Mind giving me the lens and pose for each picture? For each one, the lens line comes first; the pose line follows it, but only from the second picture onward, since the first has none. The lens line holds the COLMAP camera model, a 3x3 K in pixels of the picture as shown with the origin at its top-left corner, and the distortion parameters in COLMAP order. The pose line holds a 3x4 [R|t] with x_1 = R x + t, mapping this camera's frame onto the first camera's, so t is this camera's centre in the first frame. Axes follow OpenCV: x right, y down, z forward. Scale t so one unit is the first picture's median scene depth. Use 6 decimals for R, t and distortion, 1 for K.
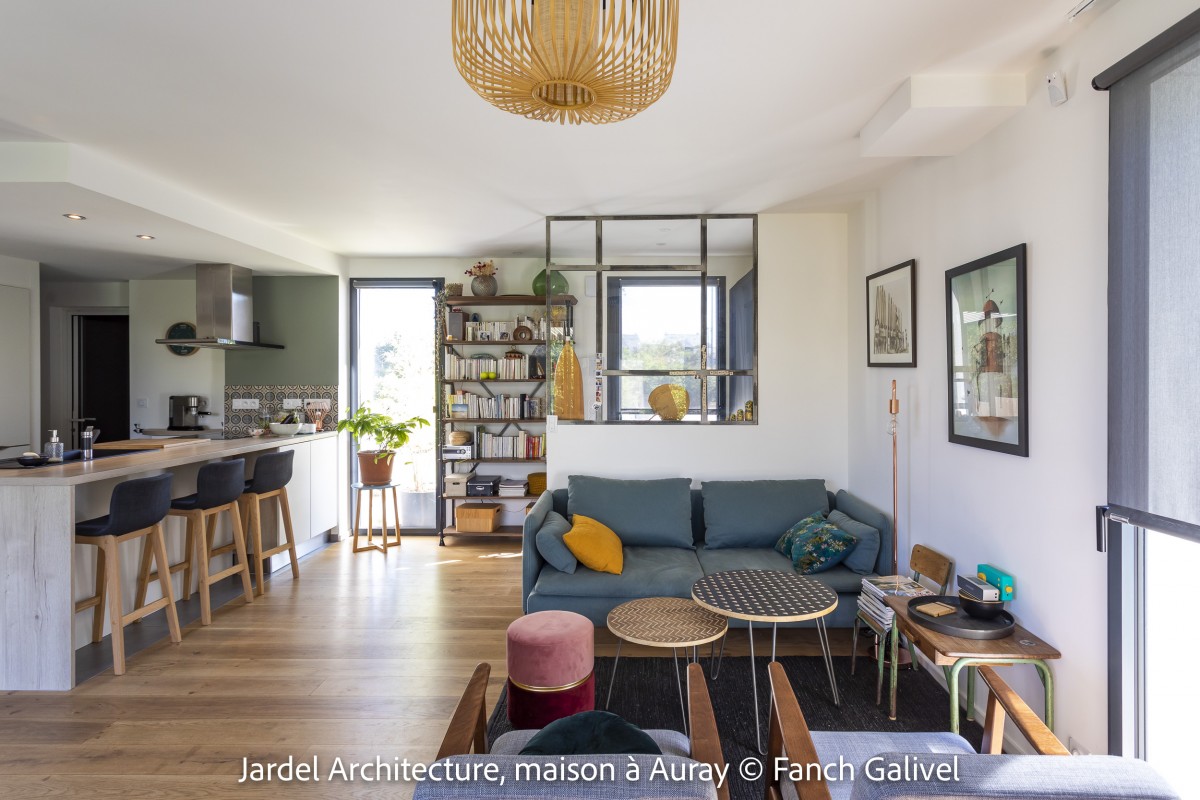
lens RADIAL K [[636.4, 0, 628.0], [0, 636.4, 377.2], [0, 0, 1]] dist [-0.000089, 0.000032]
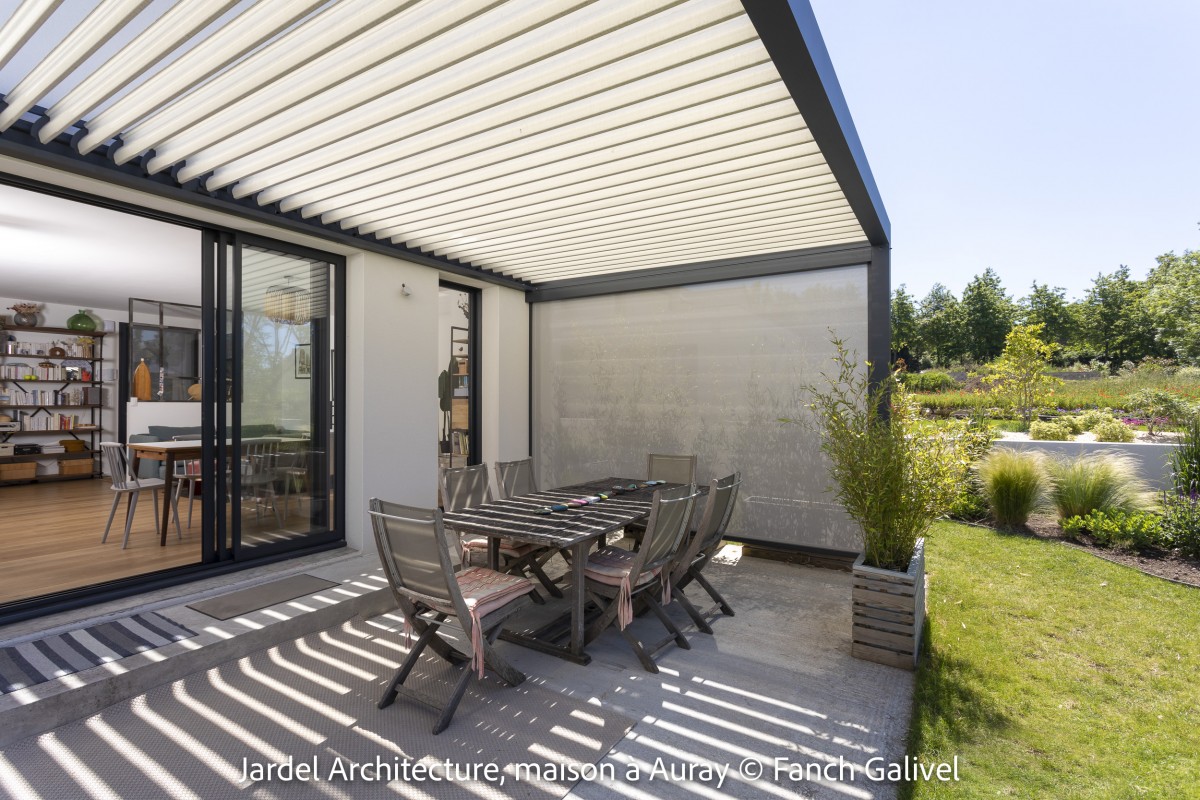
lens RADIAL K [[568.9, 0, 600.5], [0, 568.9, 398.3], [0, 0, 1]] dist [0.002420, 0.000326]
pose [[0.531026, 0.010602, 0.847289, -0.654920], [-0.003782, 0.999941, -0.010141, 0.056438], [-0.847347, 0.002181, 0.531035, -0.898142]]
